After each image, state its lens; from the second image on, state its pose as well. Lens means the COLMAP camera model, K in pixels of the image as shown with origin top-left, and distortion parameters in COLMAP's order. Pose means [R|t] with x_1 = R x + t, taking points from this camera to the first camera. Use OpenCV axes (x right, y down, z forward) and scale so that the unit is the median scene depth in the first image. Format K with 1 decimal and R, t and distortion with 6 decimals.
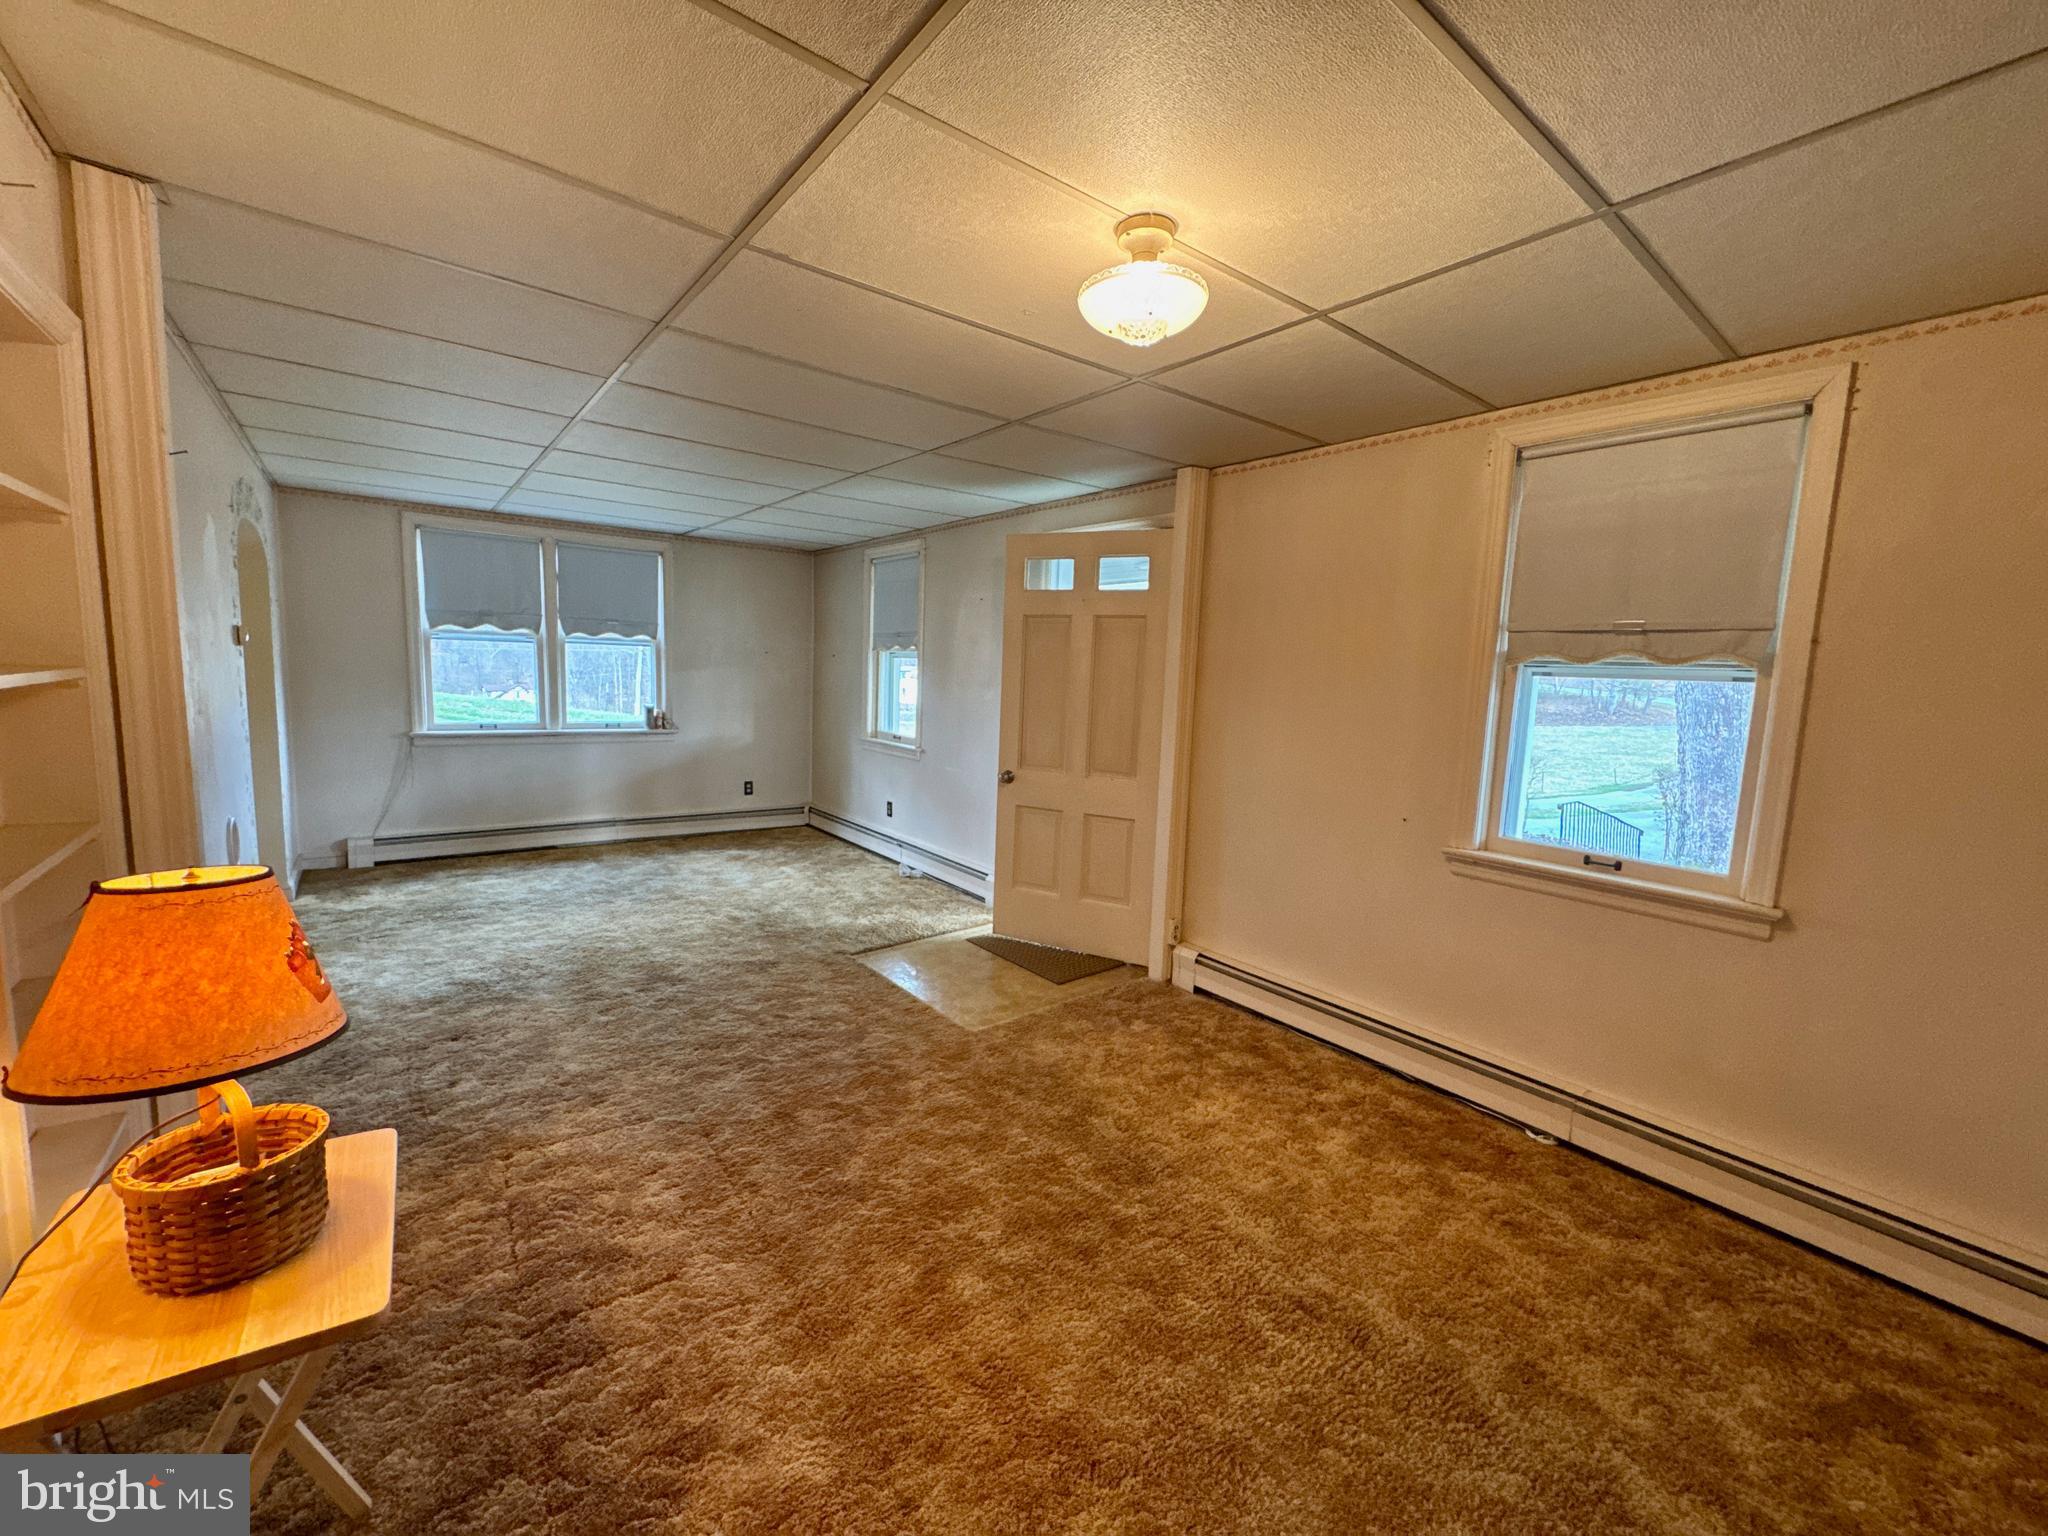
lens RADIAL K [[812.9, 0, 1025.4], [0, 812.9, 760.9], [0, 0, 1]] dist [-0.004869, 0.000226]
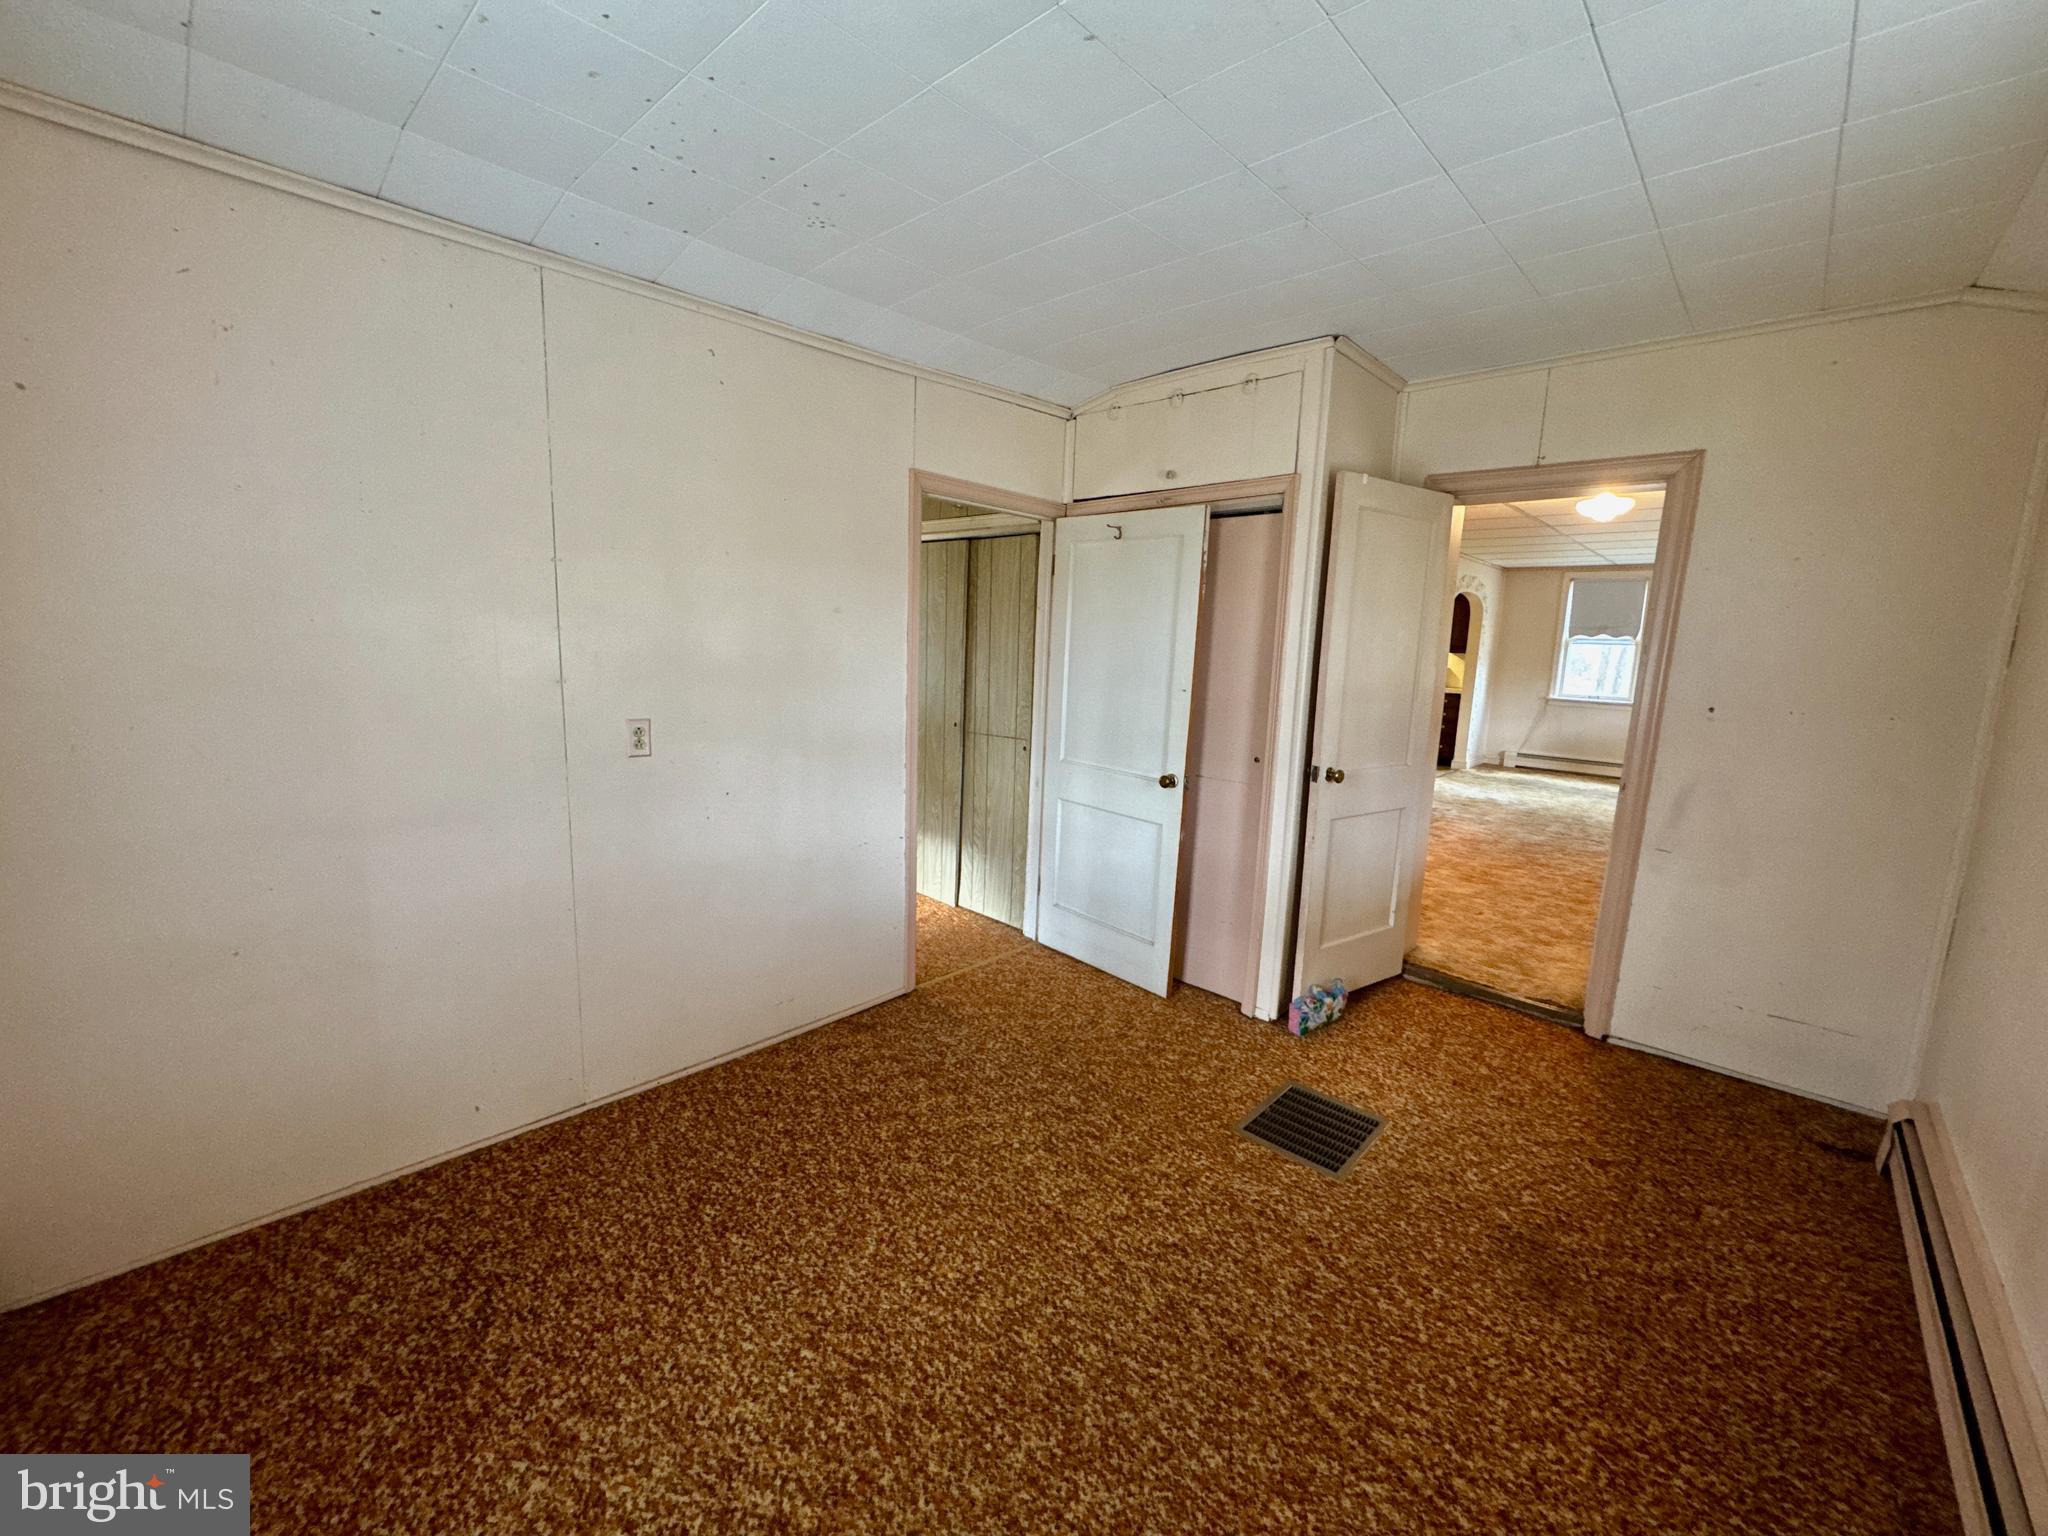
lens RADIAL K [[812.9, 0, 1025.4], [0, 812.9, 760.9], [0, 0, 1]] dist [-0.004869, 0.000226]
pose [[0.157784, 0.116369, -0.980593, 1.296125], [-0.141094, 0.985500, 0.094248, 0.153574], [0.977342, 0.123485, 0.171915, -0.633308]]
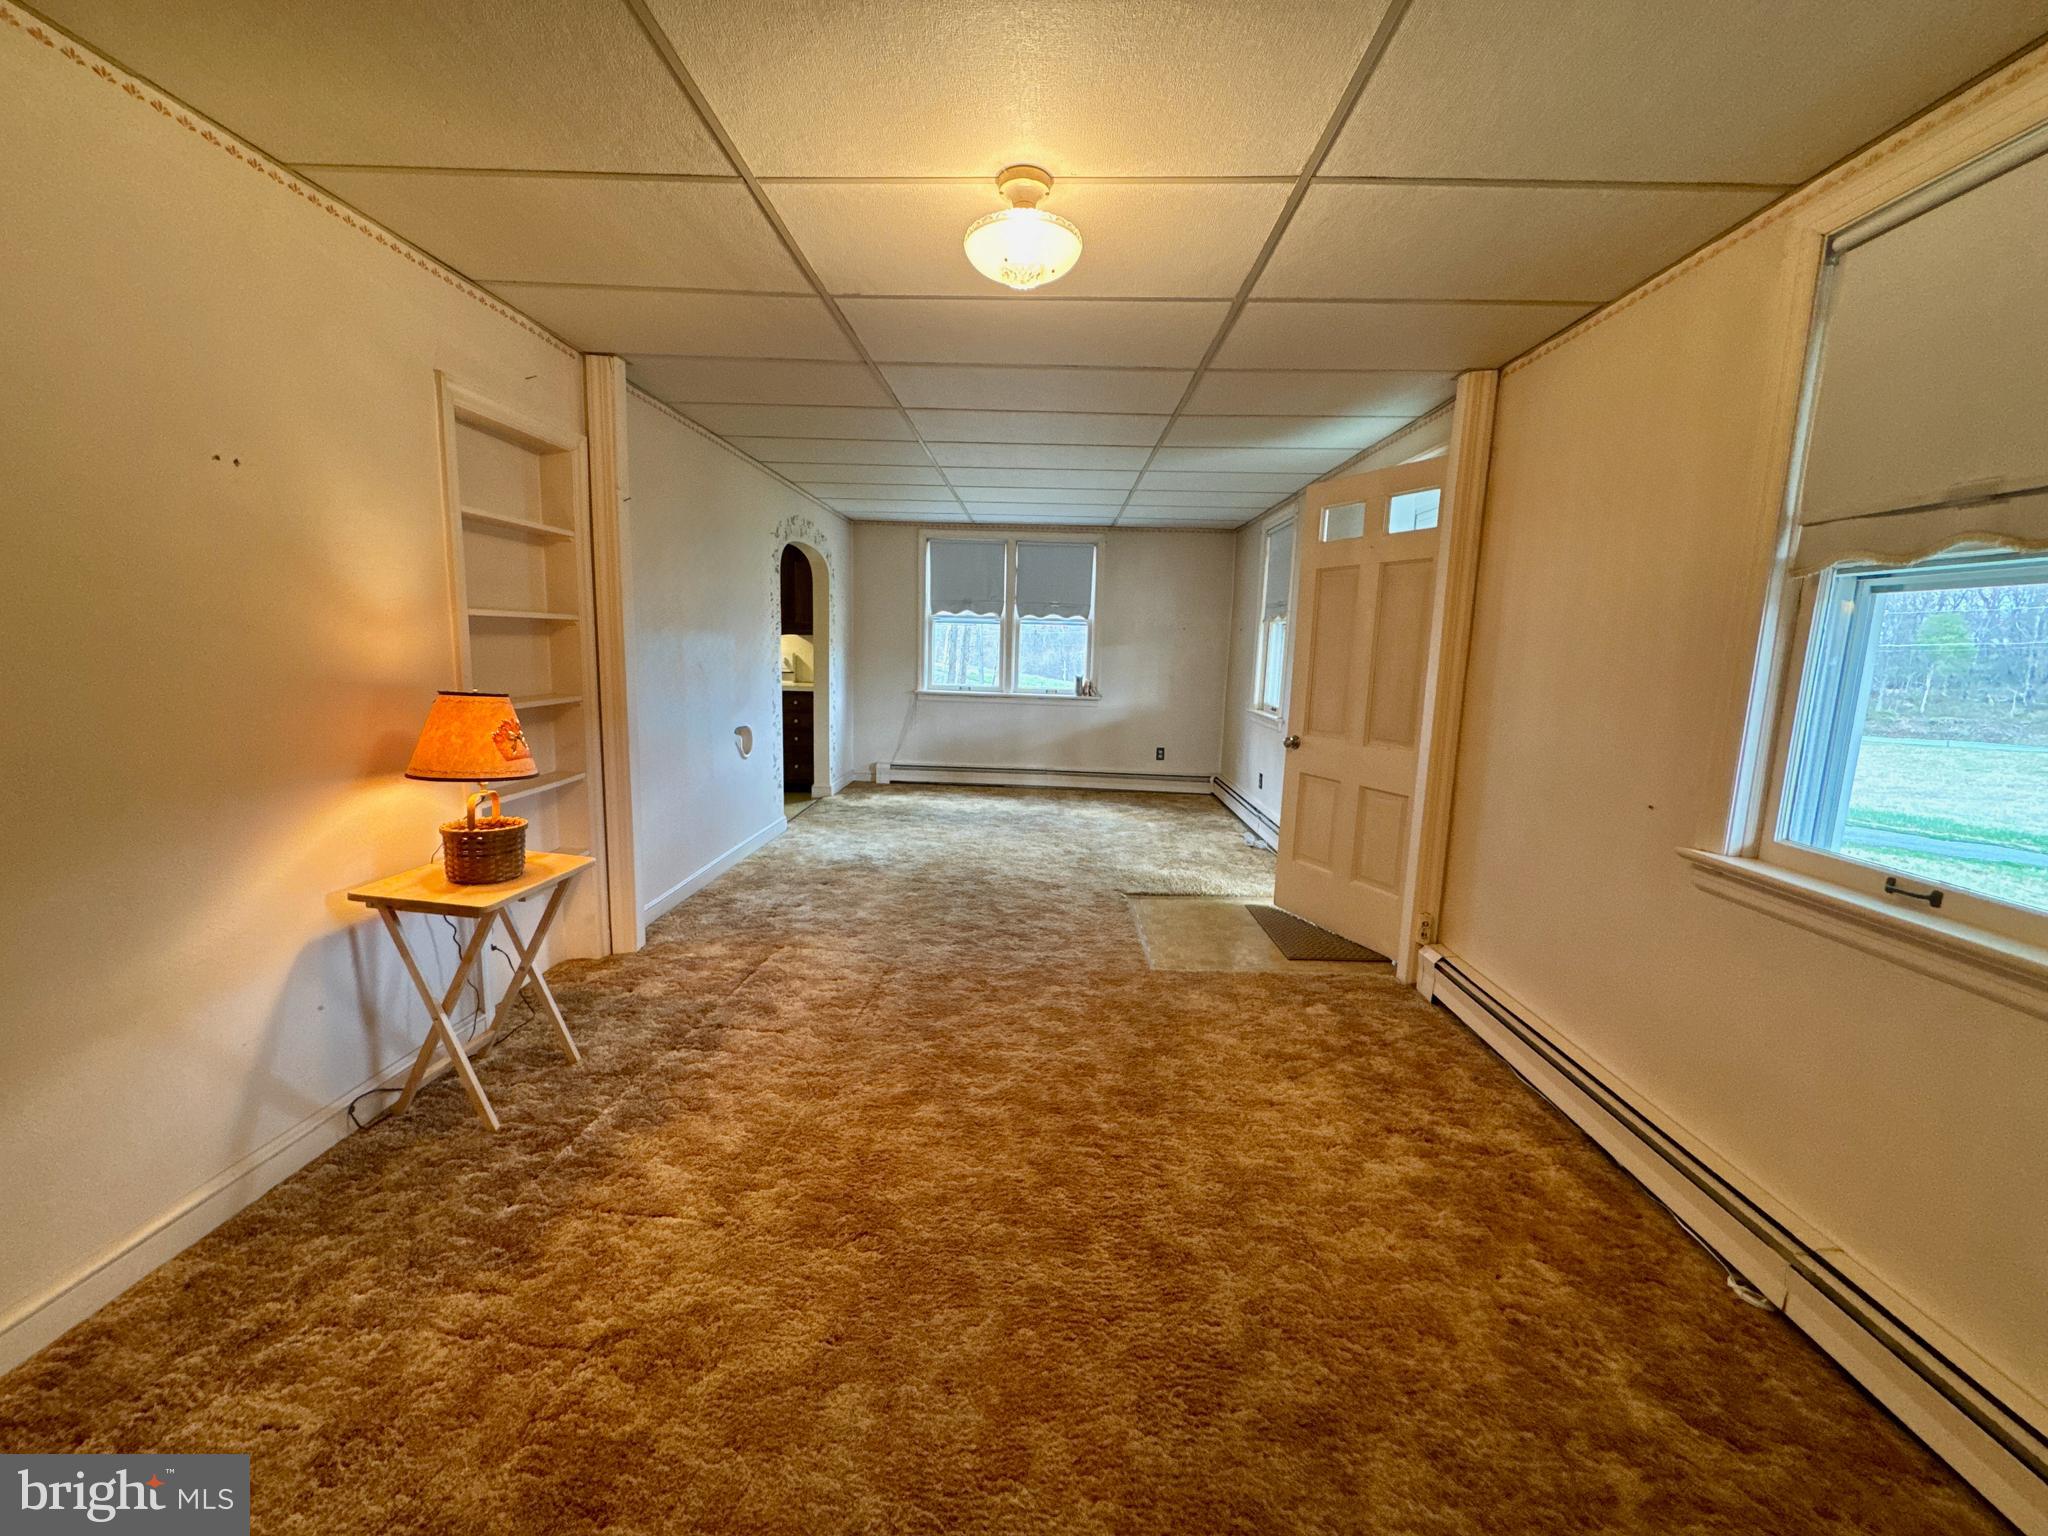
lens RADIAL K [[815.4, 0, 1025.2], [0, 815.4, 760.9], [0, 0, 1]] dist [-0.003554, -0.000264]
pose [[0.767064, 0.077066, -0.636925, 0.444023], [-0.074061, 0.996759, 0.031411, 0.044390], [0.637281, 0.023077, 0.770286, 0.083799]]
